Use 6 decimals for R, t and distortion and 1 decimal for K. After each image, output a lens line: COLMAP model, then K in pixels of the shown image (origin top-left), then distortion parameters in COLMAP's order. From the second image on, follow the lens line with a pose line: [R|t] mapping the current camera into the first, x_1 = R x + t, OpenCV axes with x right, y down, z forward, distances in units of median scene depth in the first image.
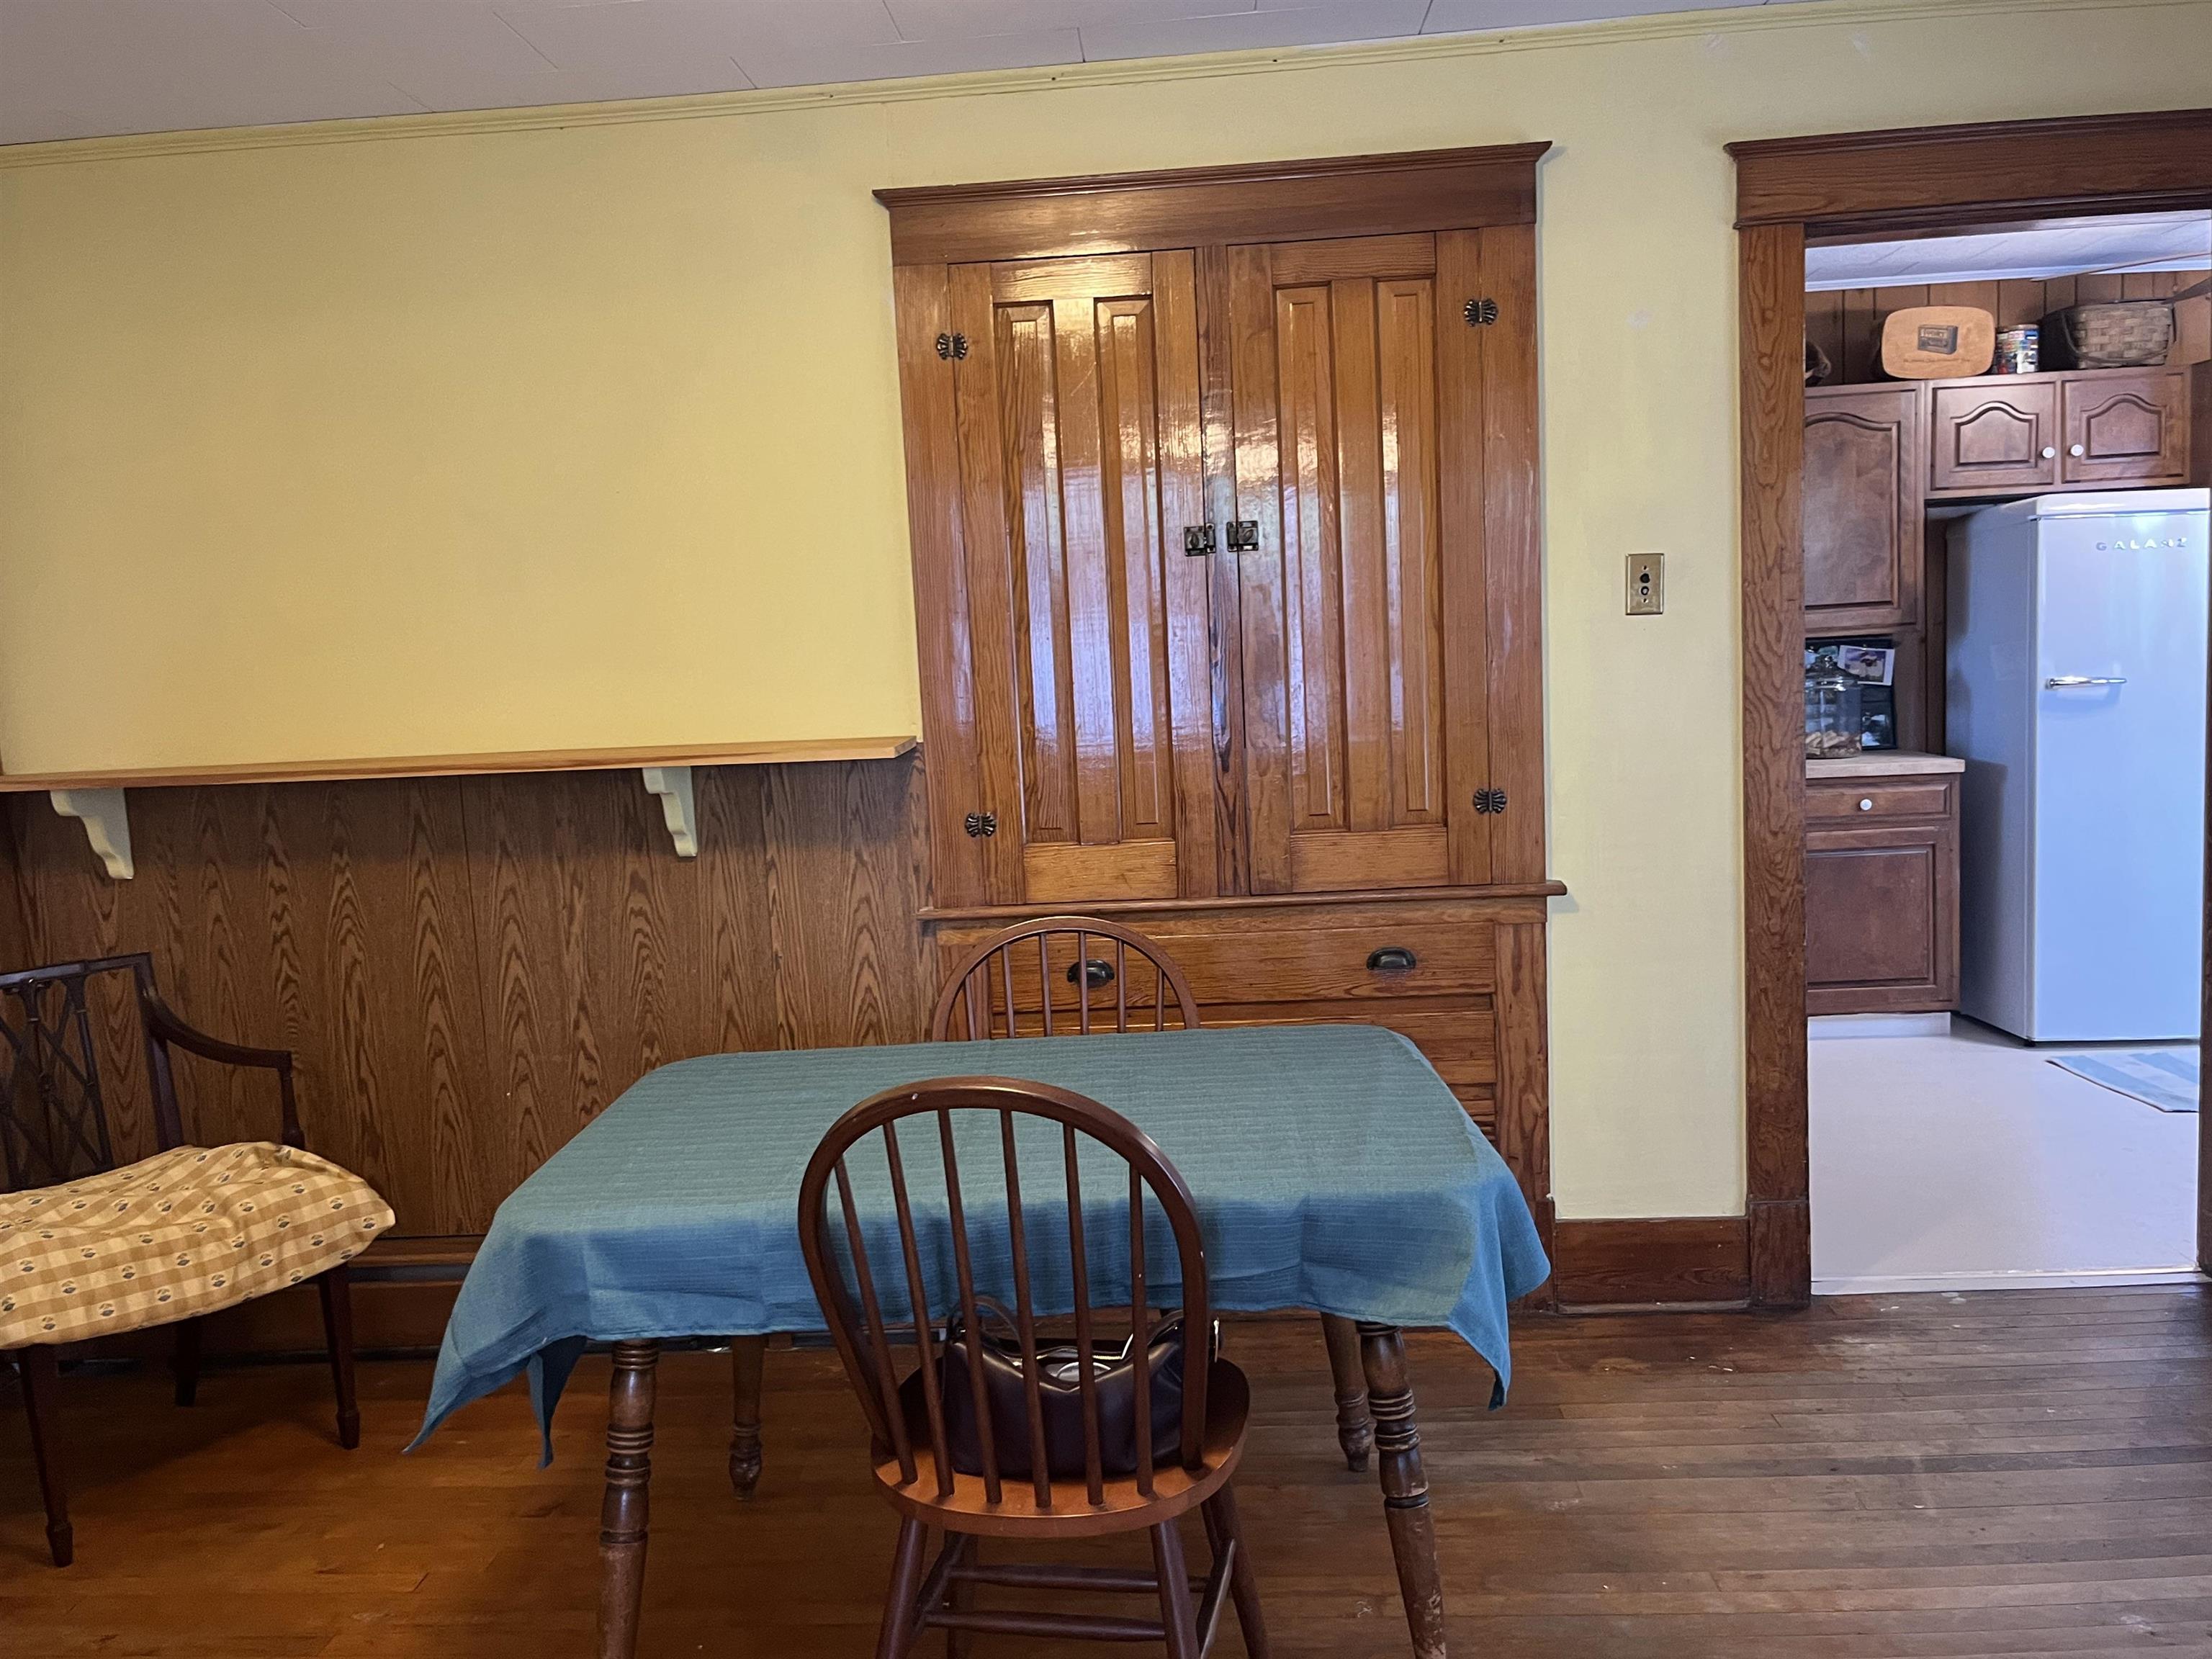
lens RADIAL K [[1857.2, 0, 1093.0], [0, 1857.2, 858.3], [0, 0, 1]] dist [0.060030, -0.083439]
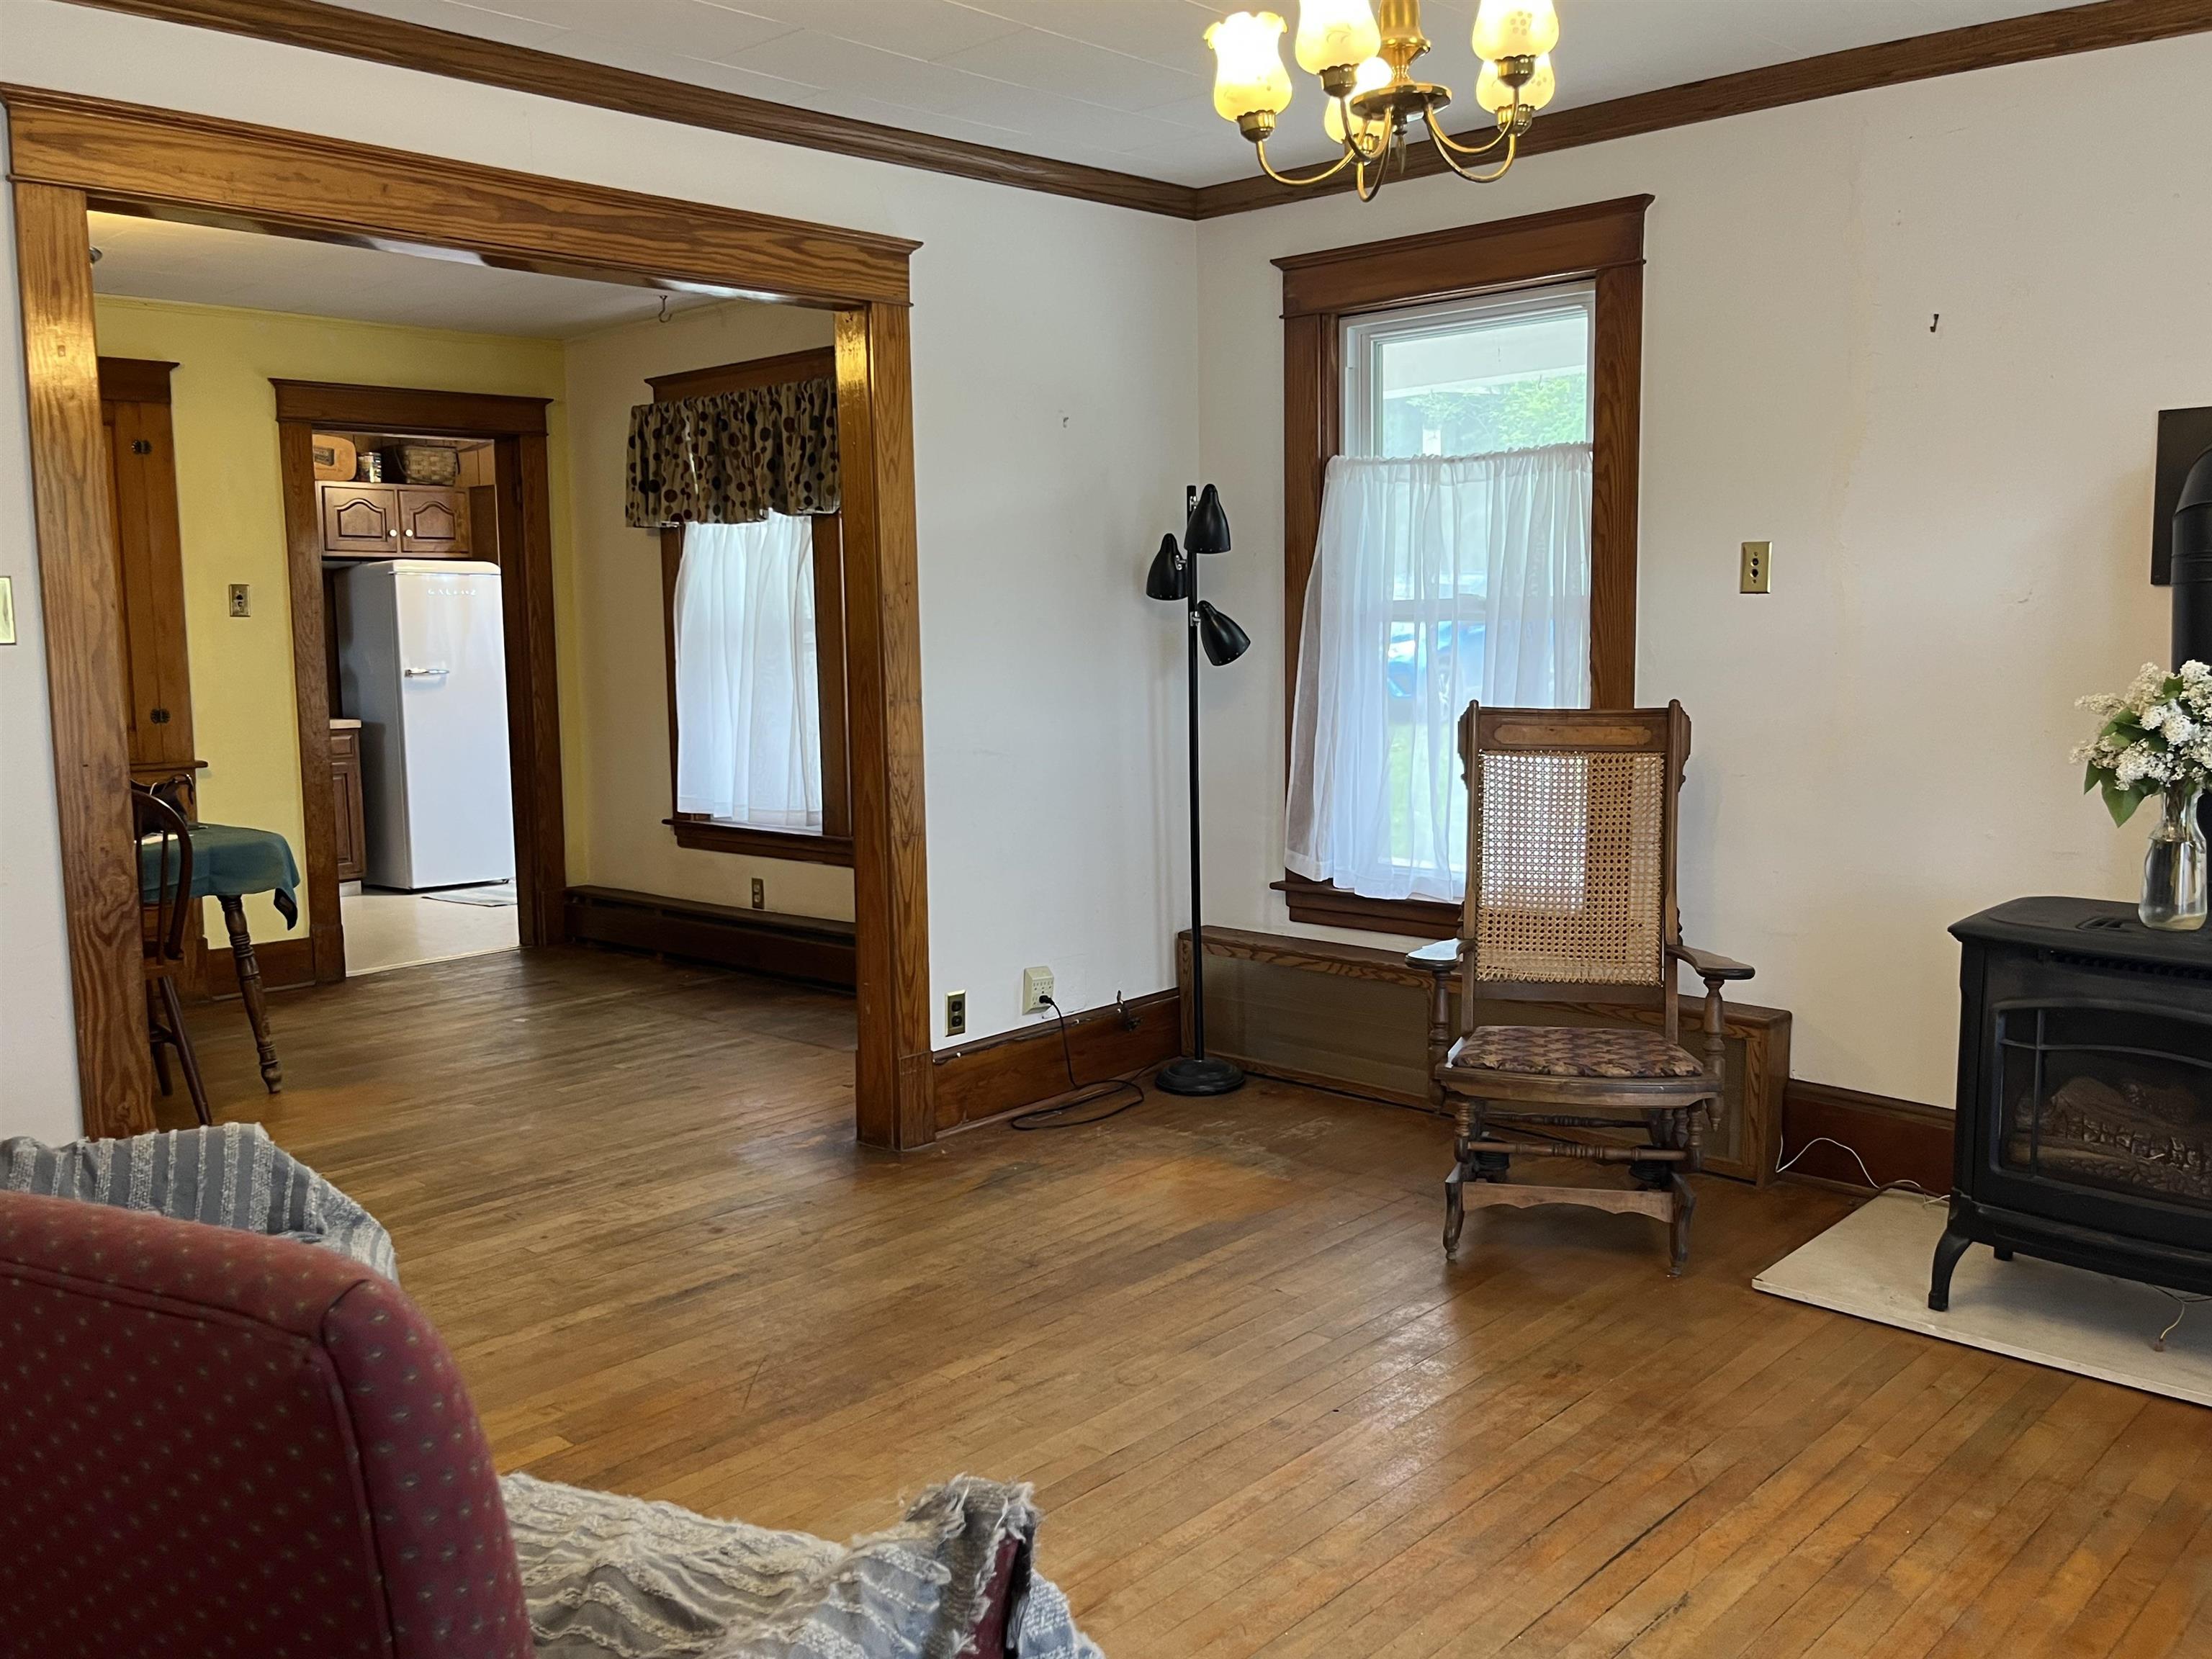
lens RADIAL K [[1857.2, 0, 1100.3], [0, 1857.2, 841.9], [0, 0, 1]] dist [0.060030, -0.083439]
pose [[0.644419, -0.048286, 0.763147, -0.571633], [0.067796, 0.997682, 0.005878, 0.137281], [-0.761661, 0.047950, 0.646199, -0.829349]]
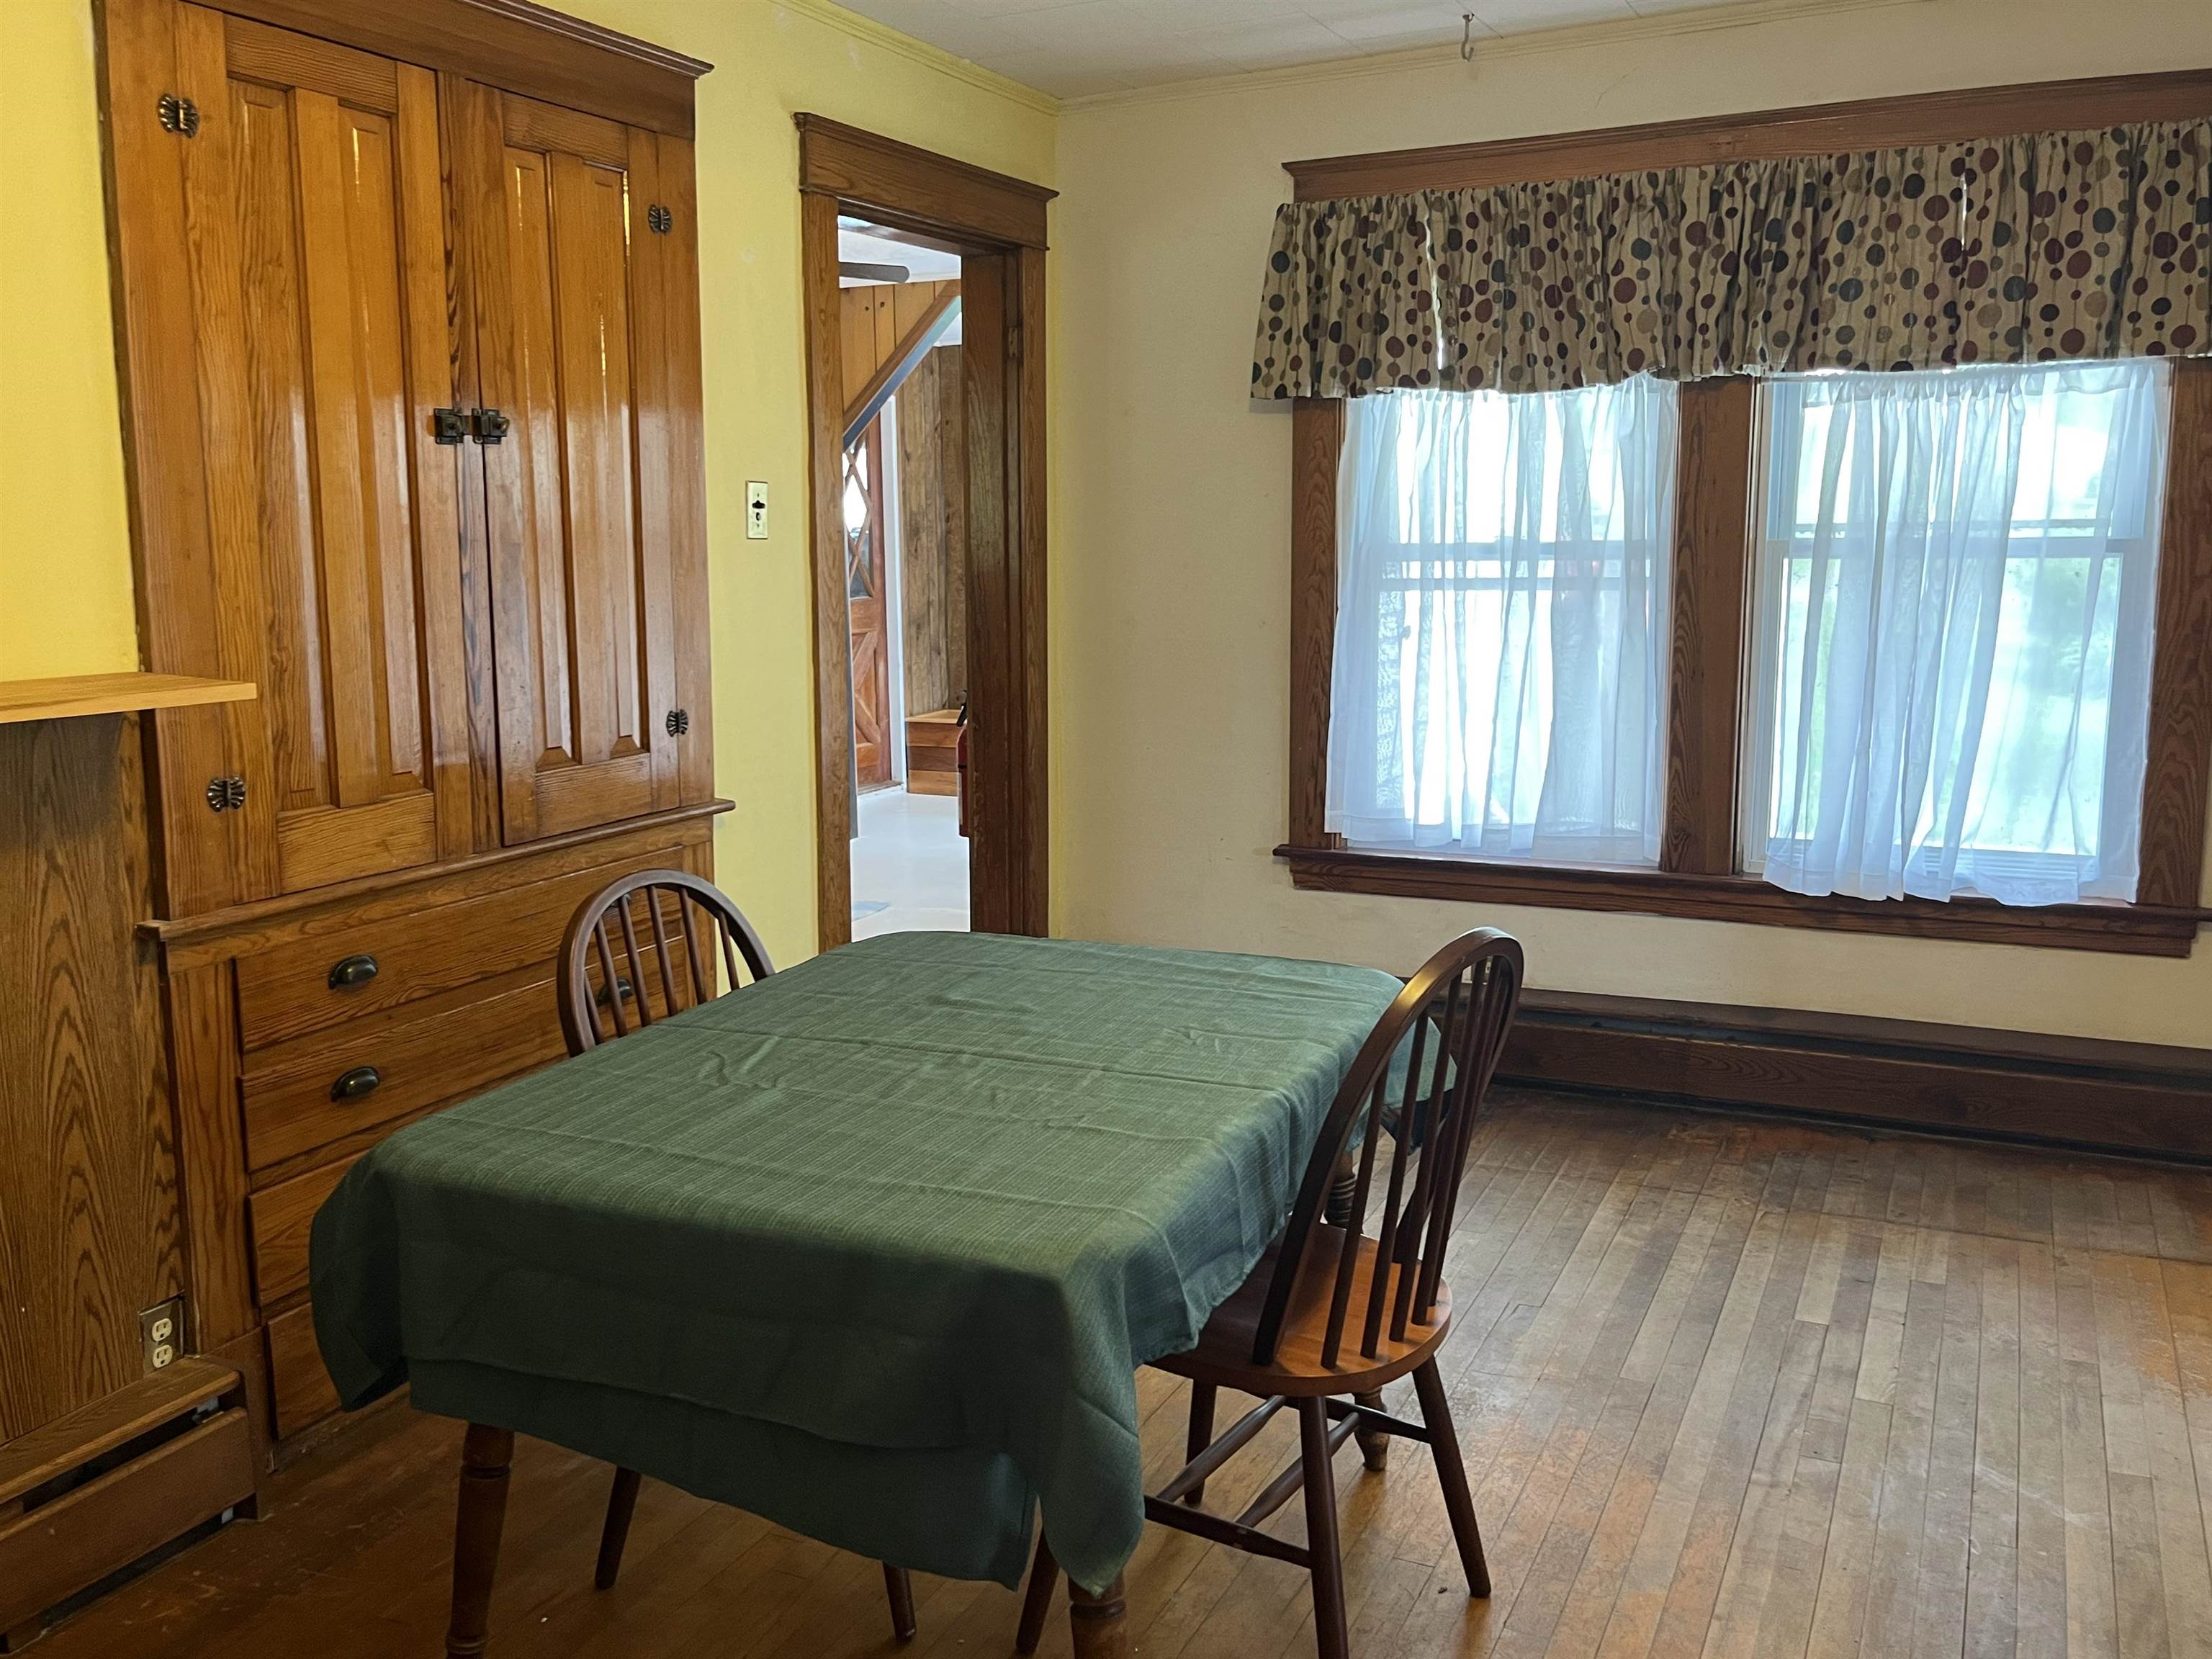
lens RADIAL K [[1857.2, 0, 1098.5], [0, 1857.2, 803.8], [0, 0, 1]] dist [0.060030, -0.083439]
pose [[0.377470, -0.091712, 0.921469, -0.593890], [0.095430, 0.993638, 0.059802, -0.024927], [-0.921091, 0.065362, 0.383821, 0.409054]]
